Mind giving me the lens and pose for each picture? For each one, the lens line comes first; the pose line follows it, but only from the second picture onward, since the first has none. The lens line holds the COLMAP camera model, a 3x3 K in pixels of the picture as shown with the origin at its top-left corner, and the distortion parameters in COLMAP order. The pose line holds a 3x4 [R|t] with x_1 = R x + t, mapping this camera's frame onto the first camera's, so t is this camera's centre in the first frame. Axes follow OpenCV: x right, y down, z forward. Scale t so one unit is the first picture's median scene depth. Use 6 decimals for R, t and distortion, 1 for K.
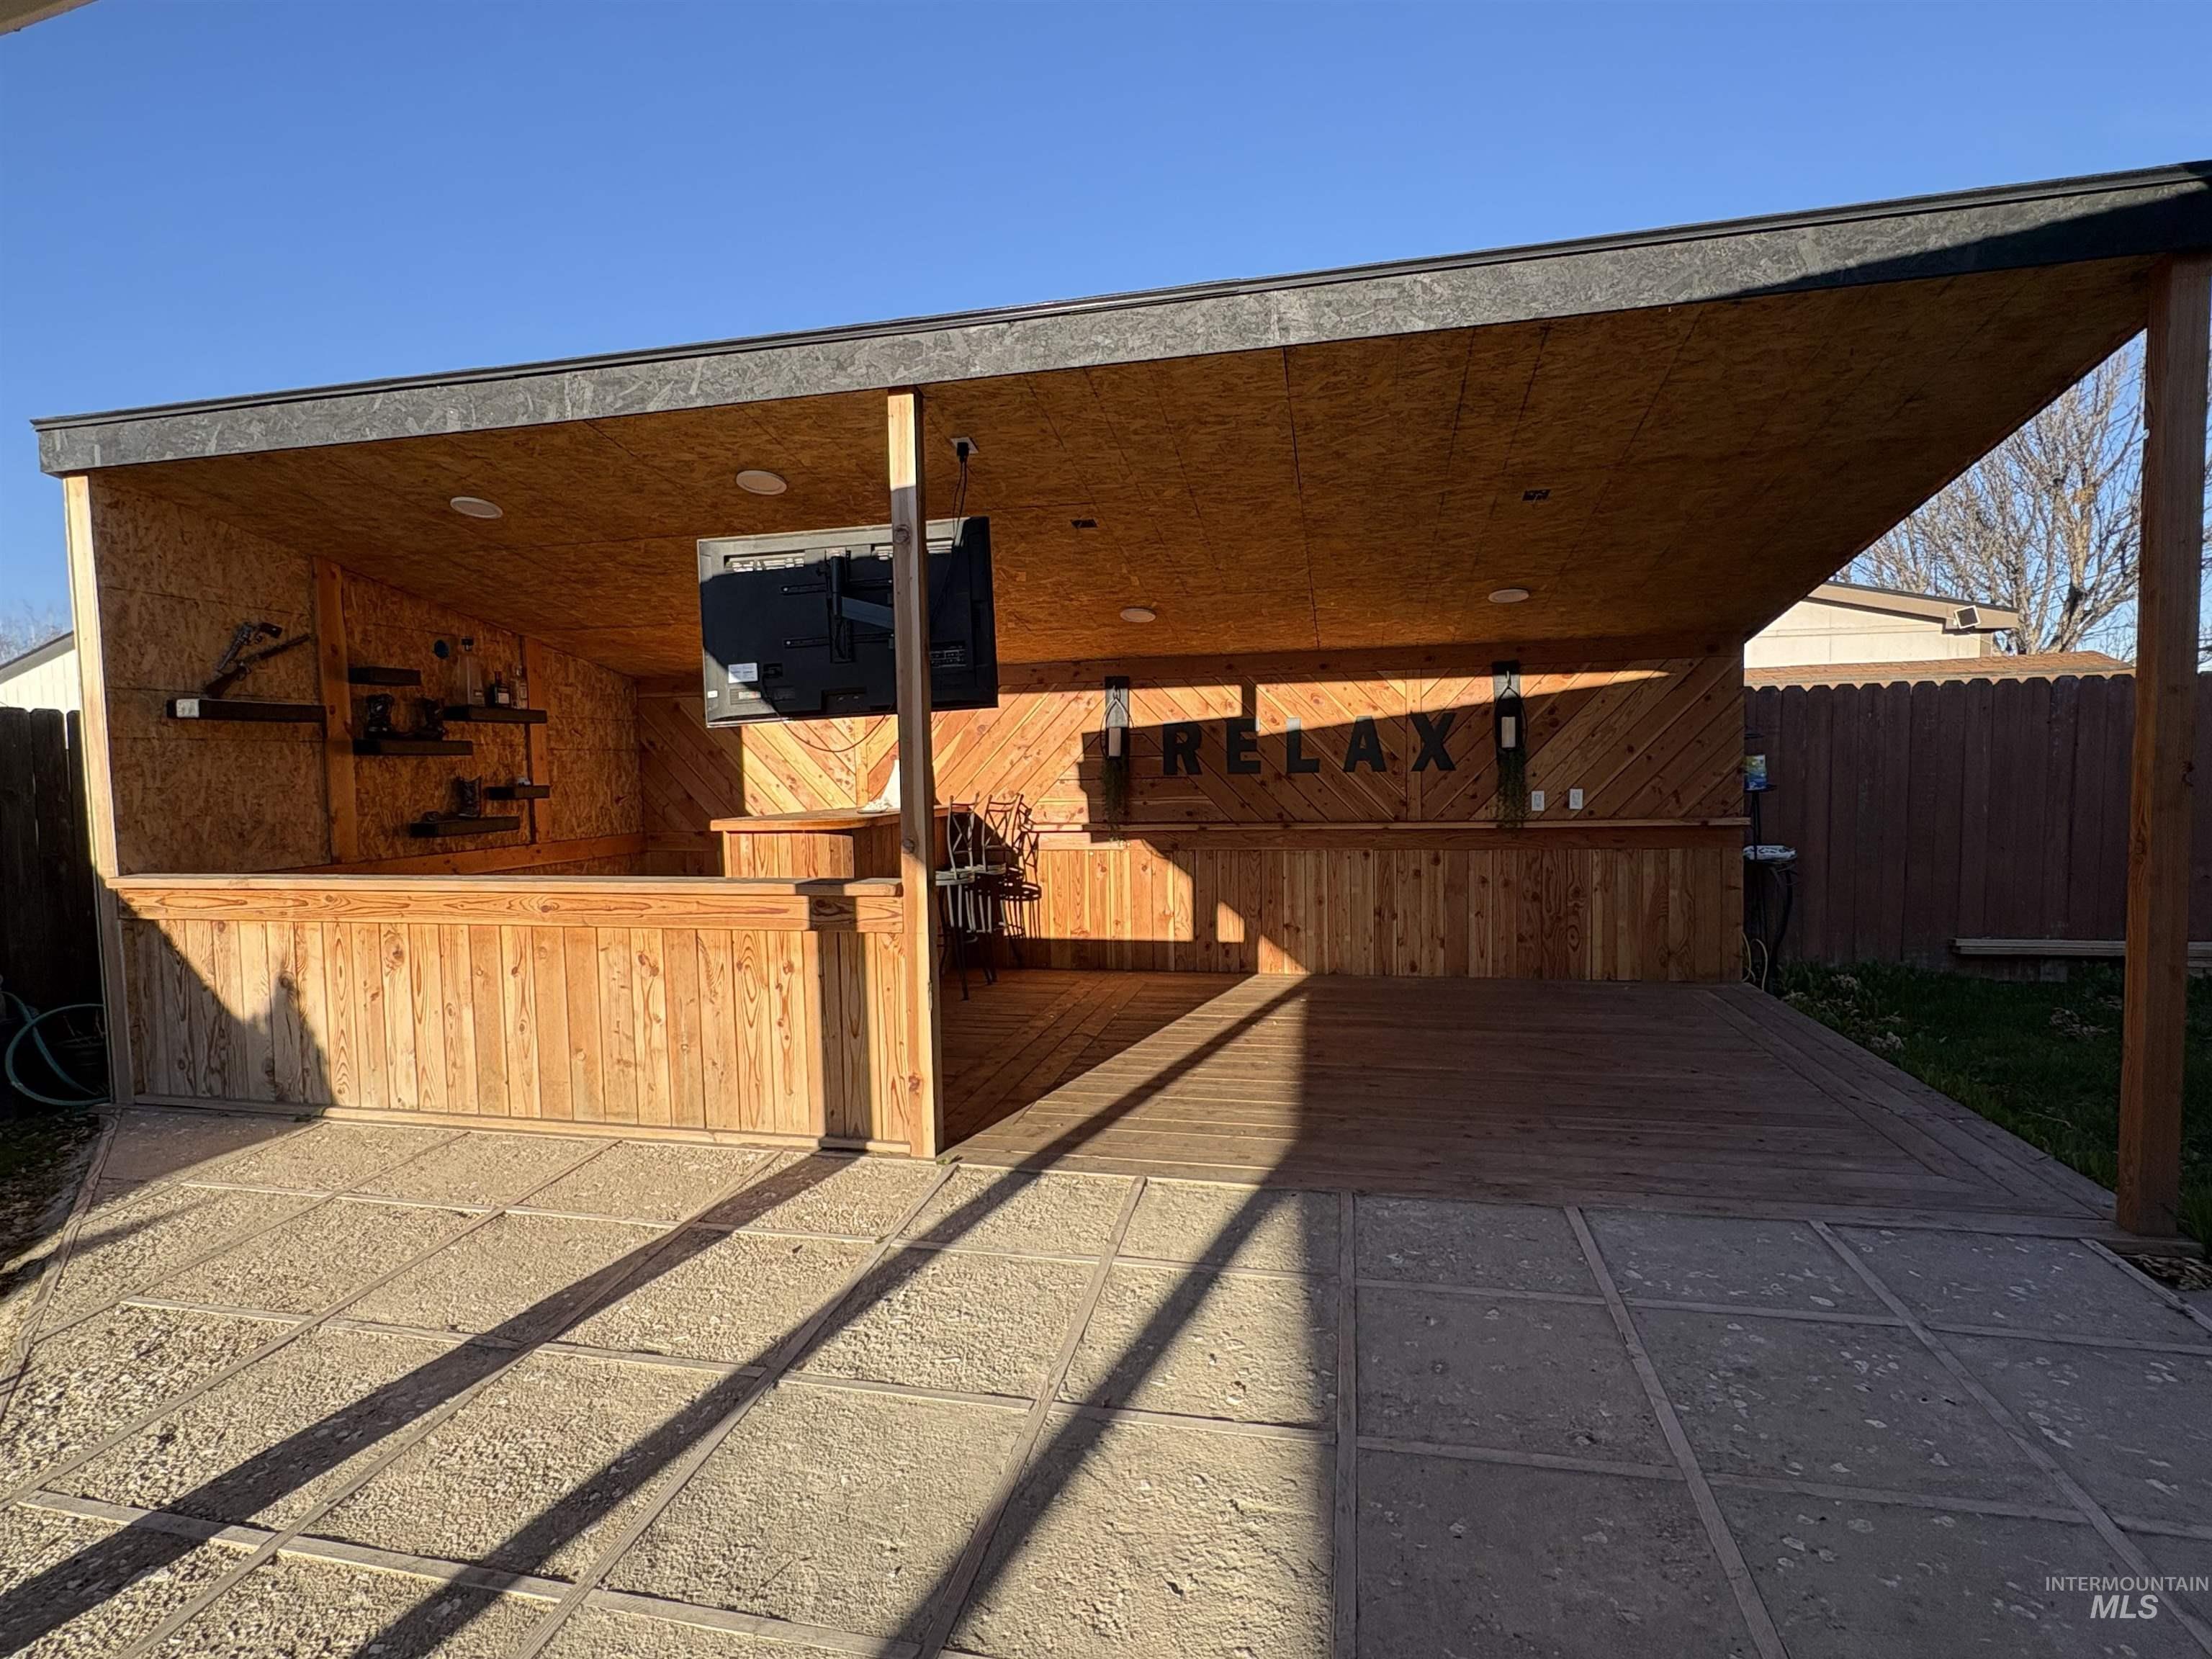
lens RADIAL K [[1093.9, 0, 1107.7], [0, 1093.9, 830.3], [0, 0, 1]] dist [0.000109, -0.000927]
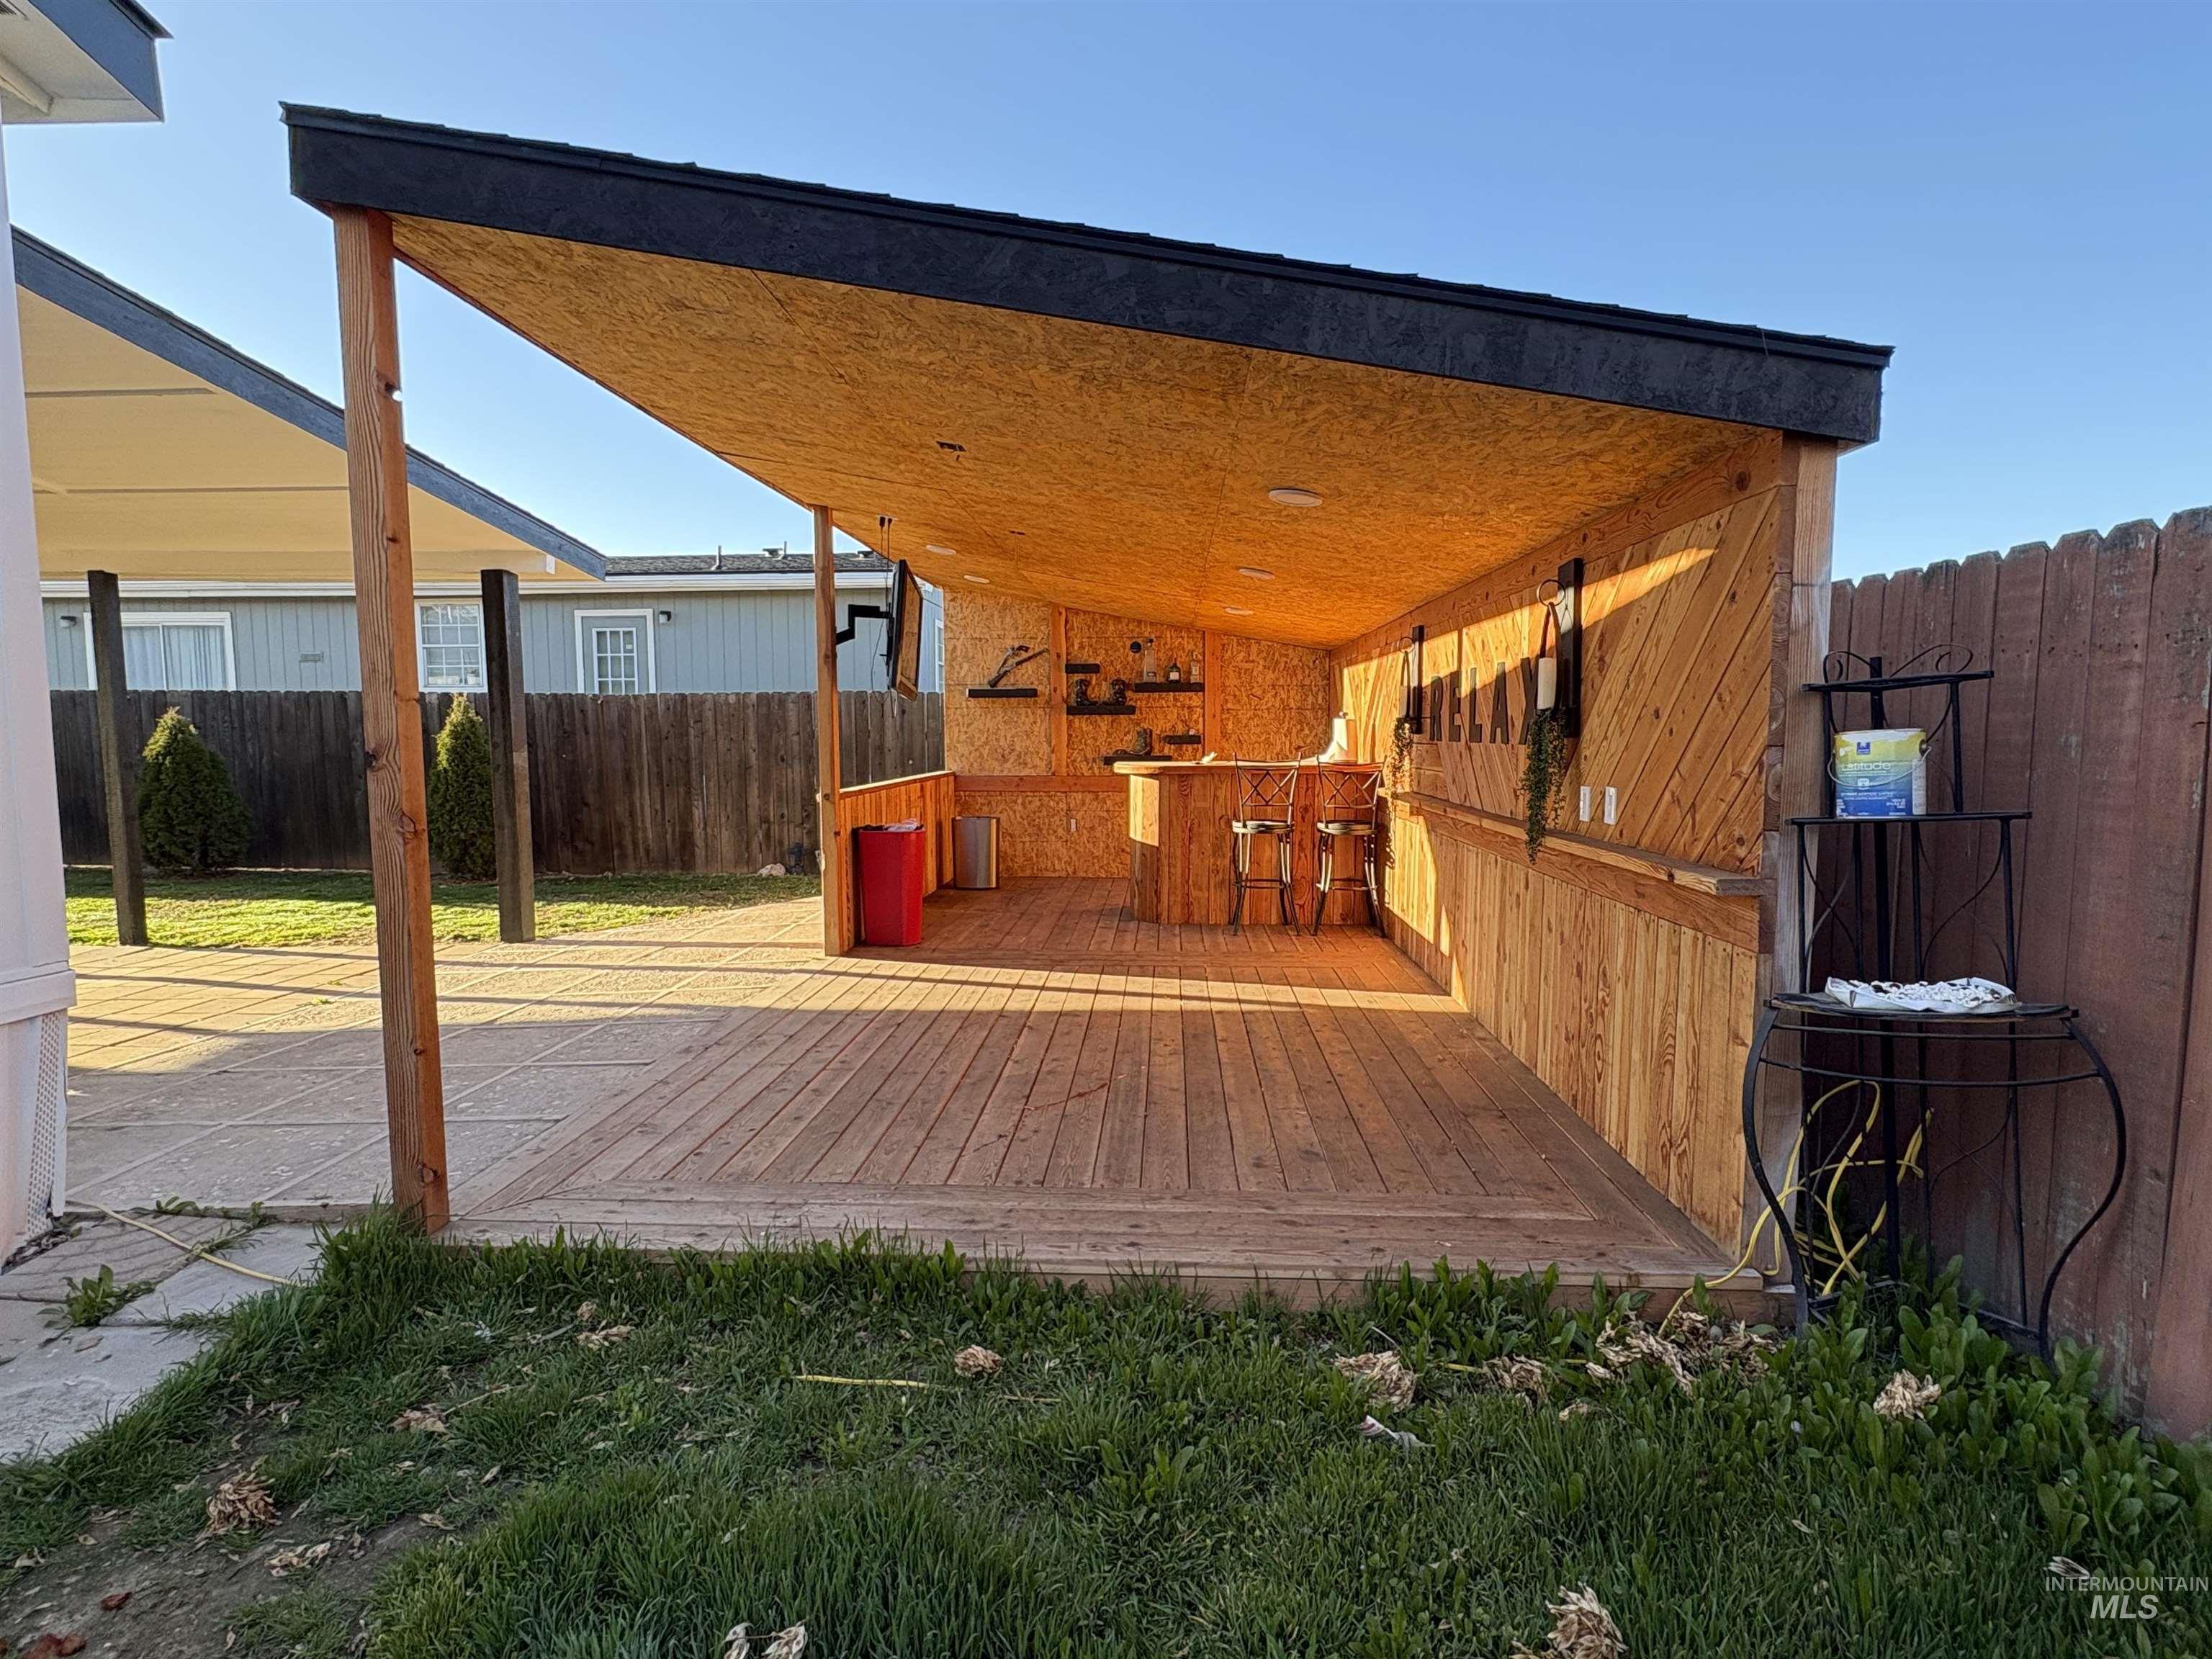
lens RADIAL K [[1093.9, 0, 1109.3], [0, 1093.9, 831.7], [0, 0, 1]] dist [0.000109, -0.000927]
pose [[0.171927, 0.111817, -0.978743, 1.106352], [-0.059536, 0.992901, 0.102976, -0.070011], [0.983309, 0.040566, 0.177363, 0.791334]]
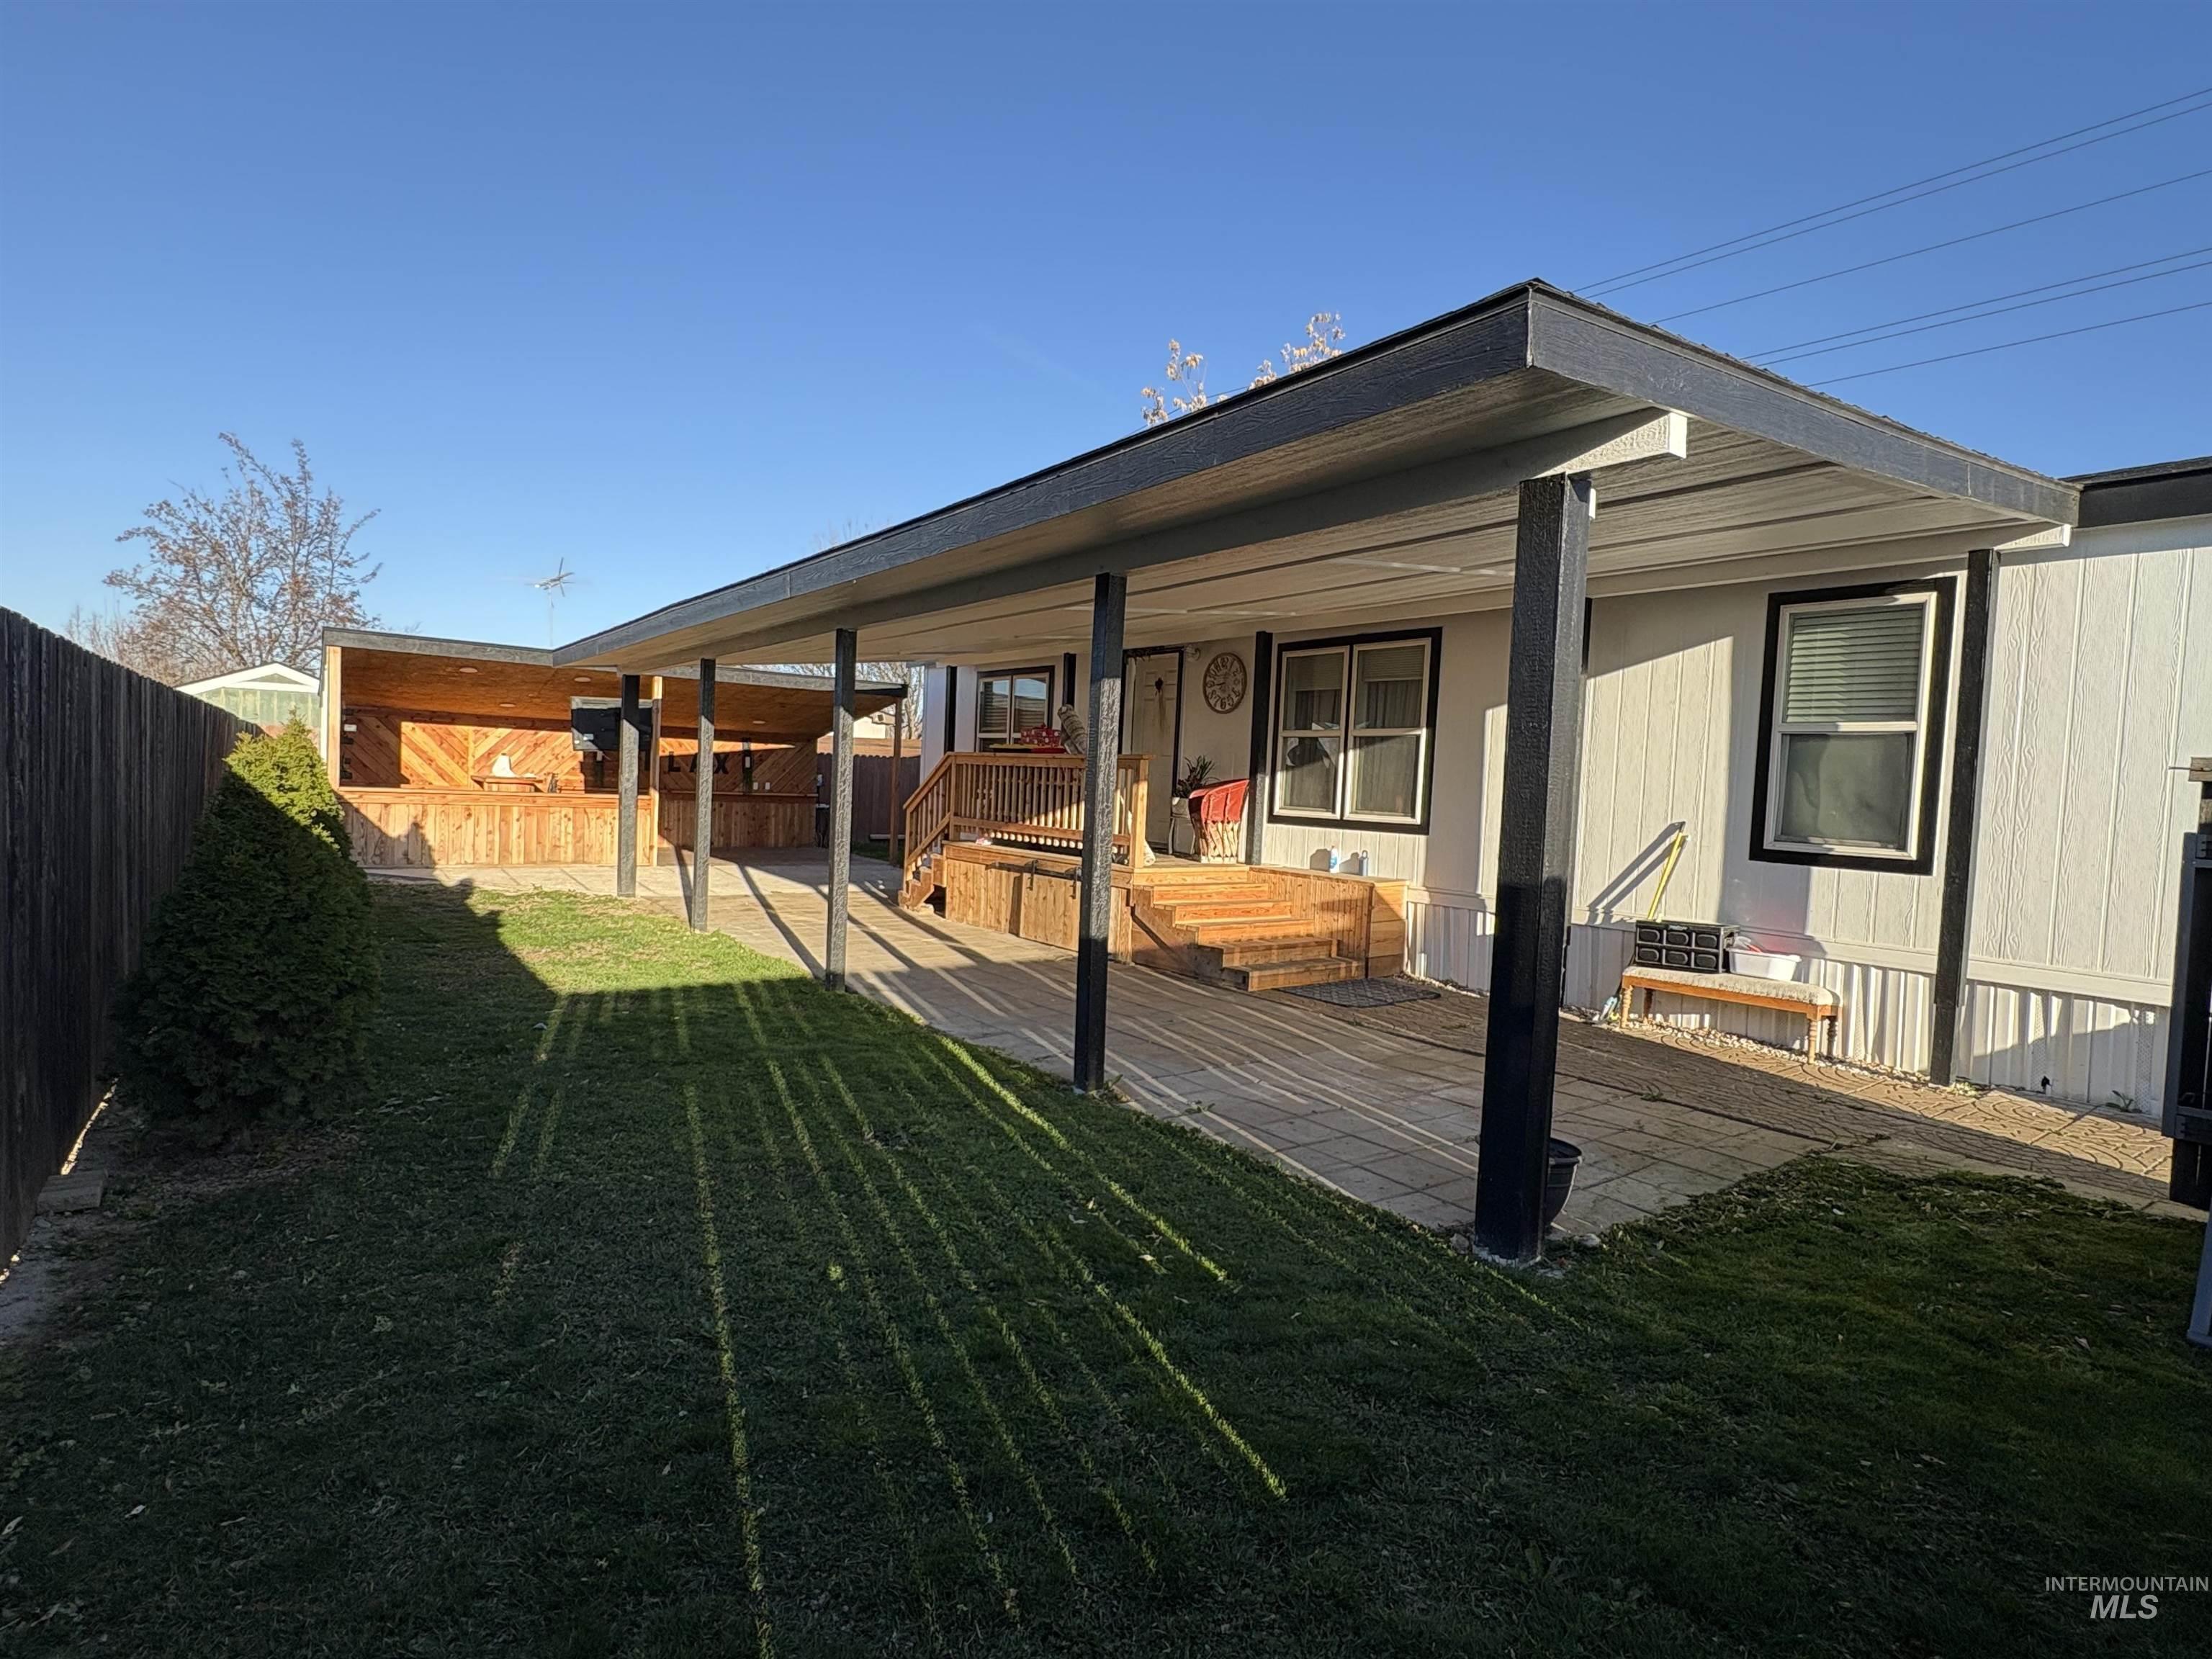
lens RADIAL K [[1093.9, 0, 1106.1], [0, 1093.9, 828.7], [0, 0, 1]] dist [0.000109, -0.000927]
pose [[0.655212, 0.017733, 0.755237, -1.465383], [-0.016761, 0.999820, -0.008934, 0.119491], [-0.755259, -0.006805, 0.655391, -1.989913]]
